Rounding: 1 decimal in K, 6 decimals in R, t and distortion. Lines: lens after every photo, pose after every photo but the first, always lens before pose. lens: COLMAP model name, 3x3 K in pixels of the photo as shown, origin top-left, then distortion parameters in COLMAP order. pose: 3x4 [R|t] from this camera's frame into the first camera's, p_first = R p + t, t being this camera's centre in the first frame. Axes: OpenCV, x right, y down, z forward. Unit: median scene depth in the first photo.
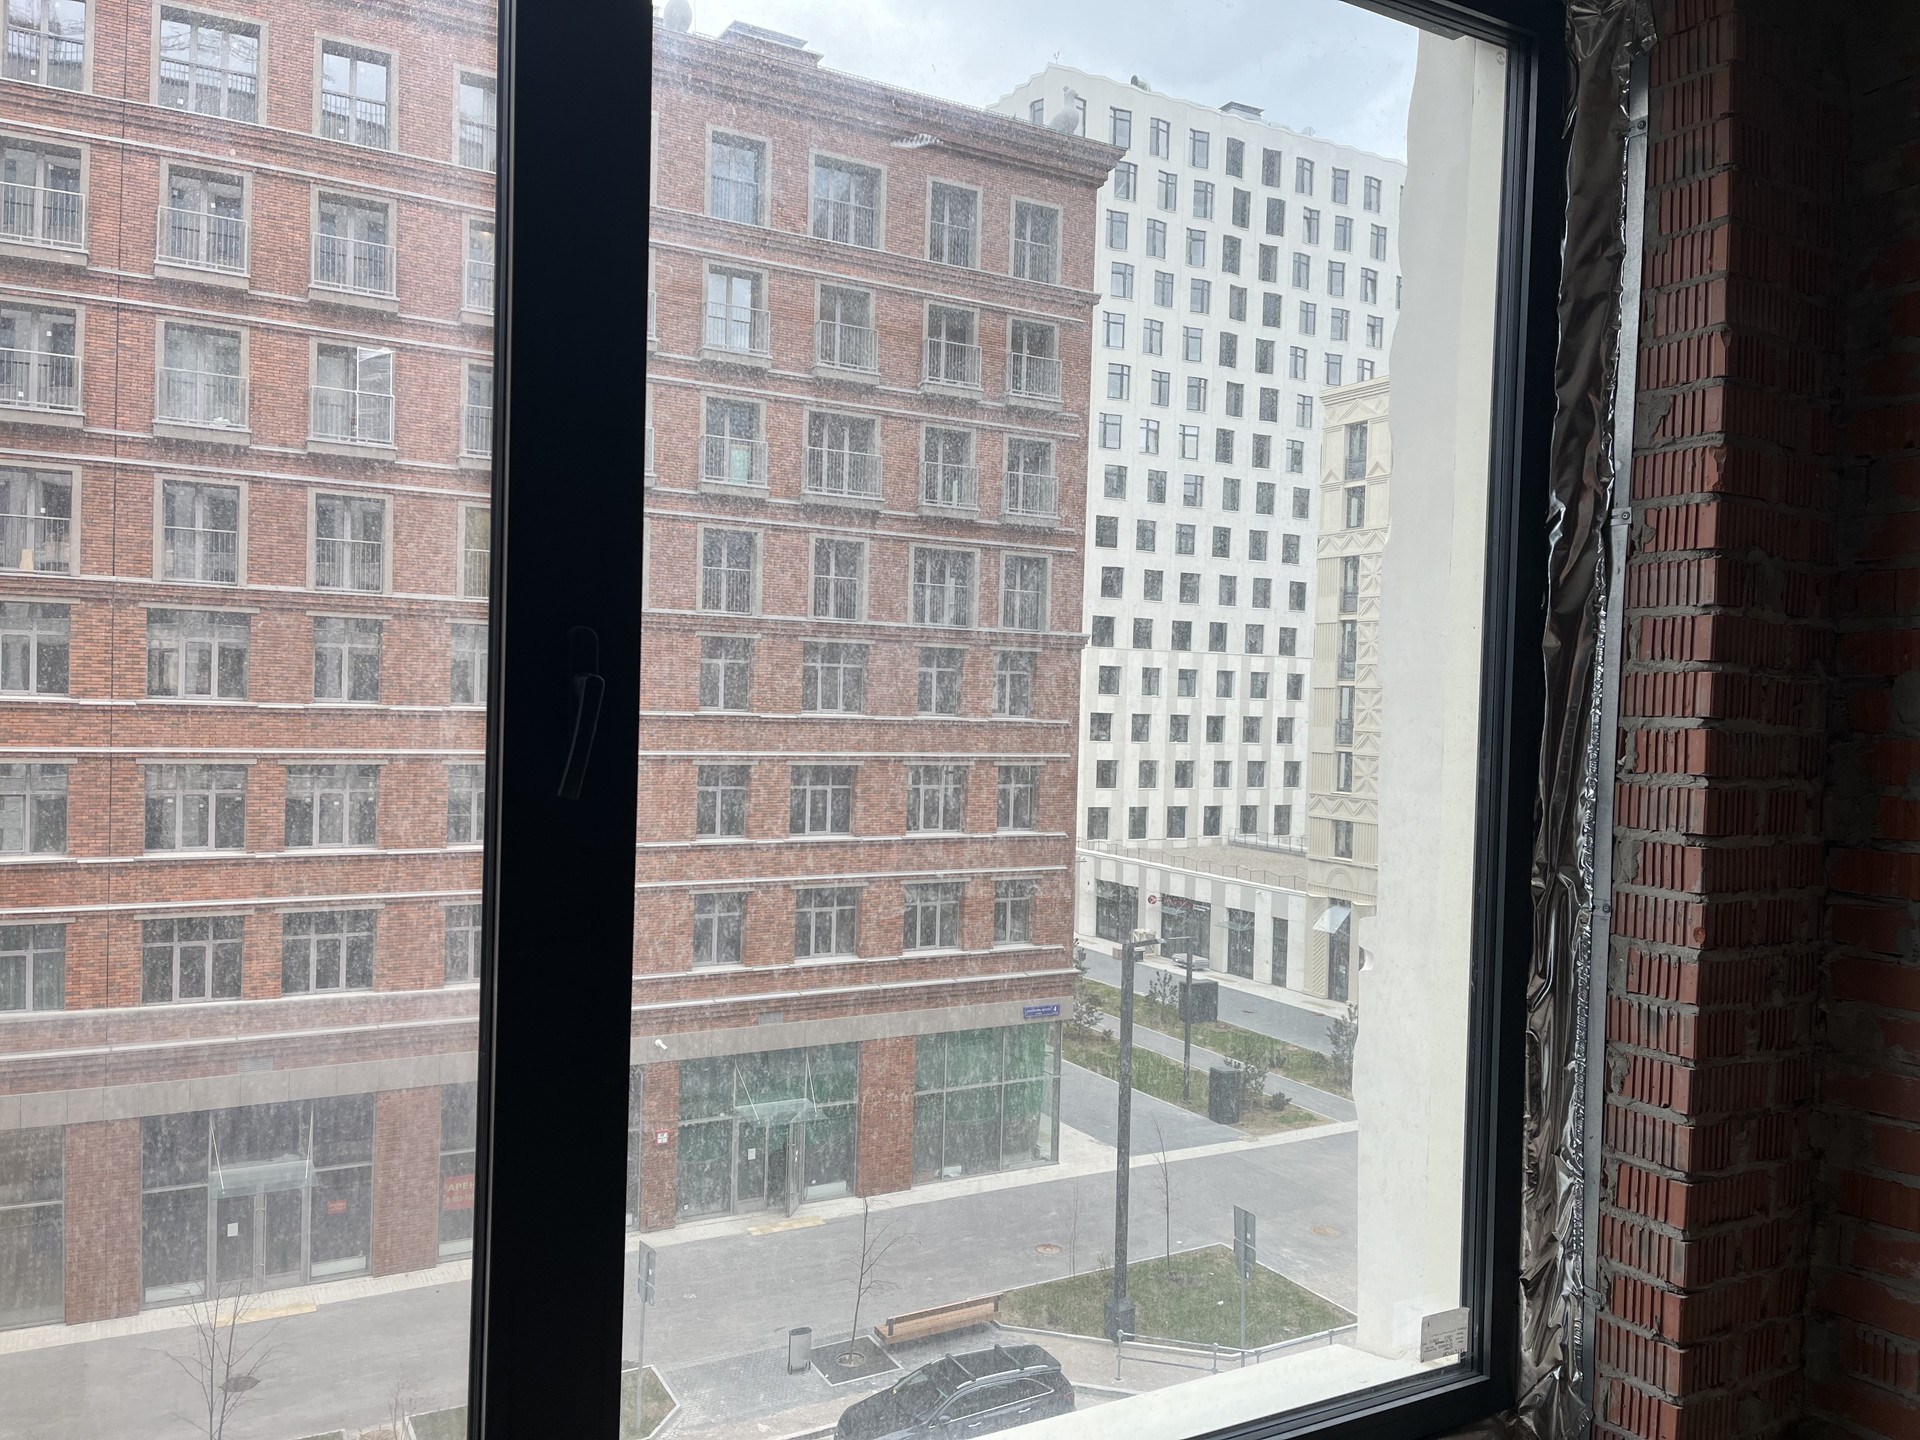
lens RADIAL K [[1453.7, 0, 904.7], [0, 1453.7, 720.8], [0, 0, 1]] dist [0.053478, -0.003803]
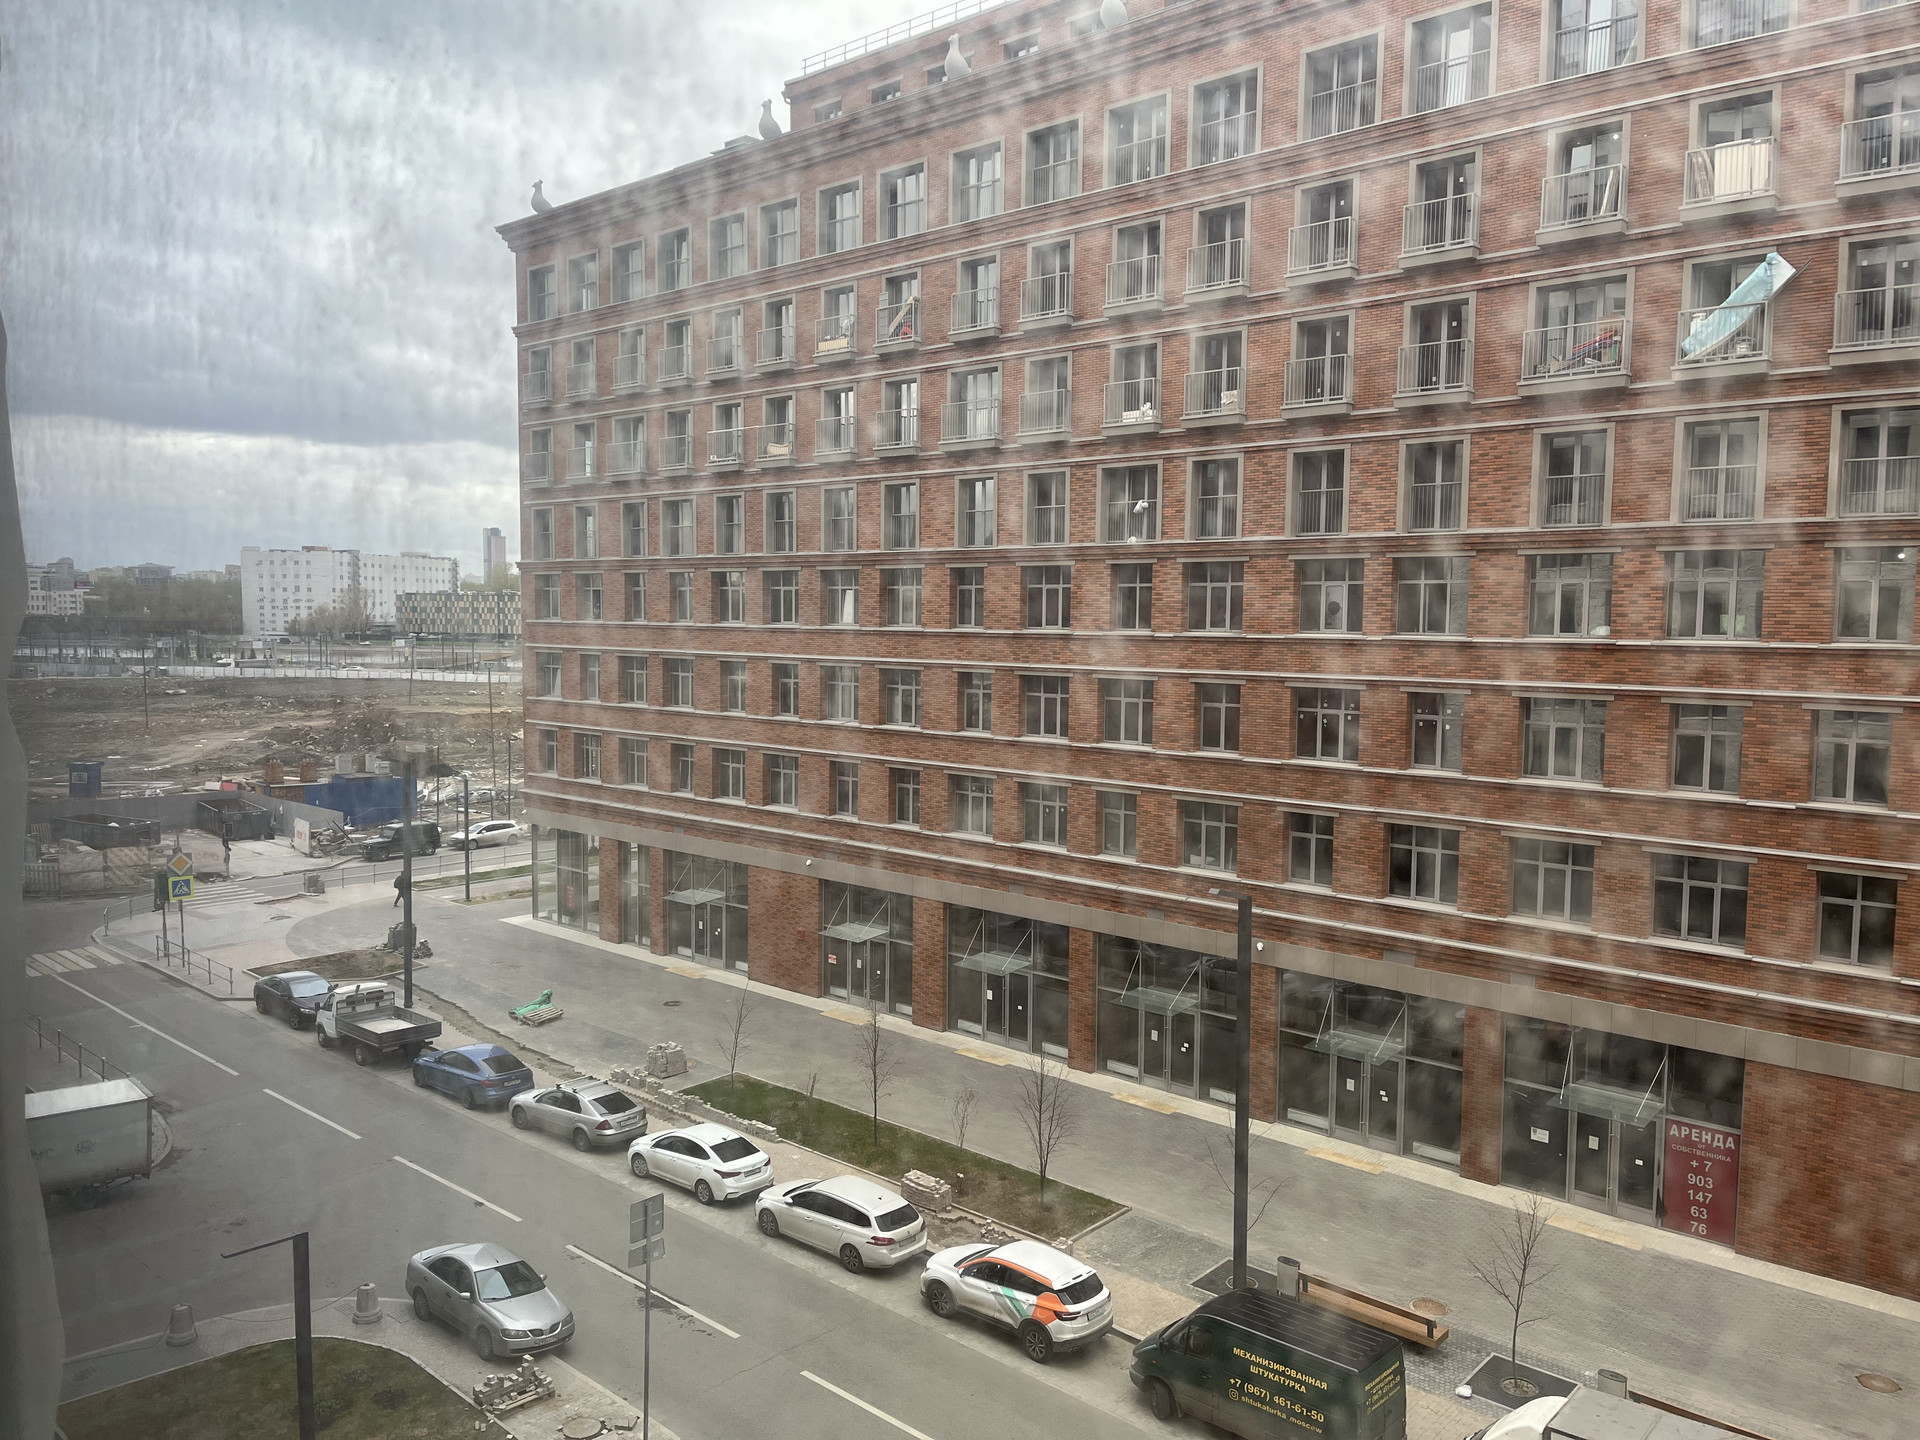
lens RADIAL K [[1453.7, 0, 904.7], [0, 1453.7, 720.8], [0, 0, 1]] dist [0.053478, -0.003803]
pose [[0.324464, 0.045976, -0.944780, 0.636597], [-0.015739, 0.998942, 0.043207, 0.012441], [0.945767, 0.000850, 0.324844, 0.350469]]
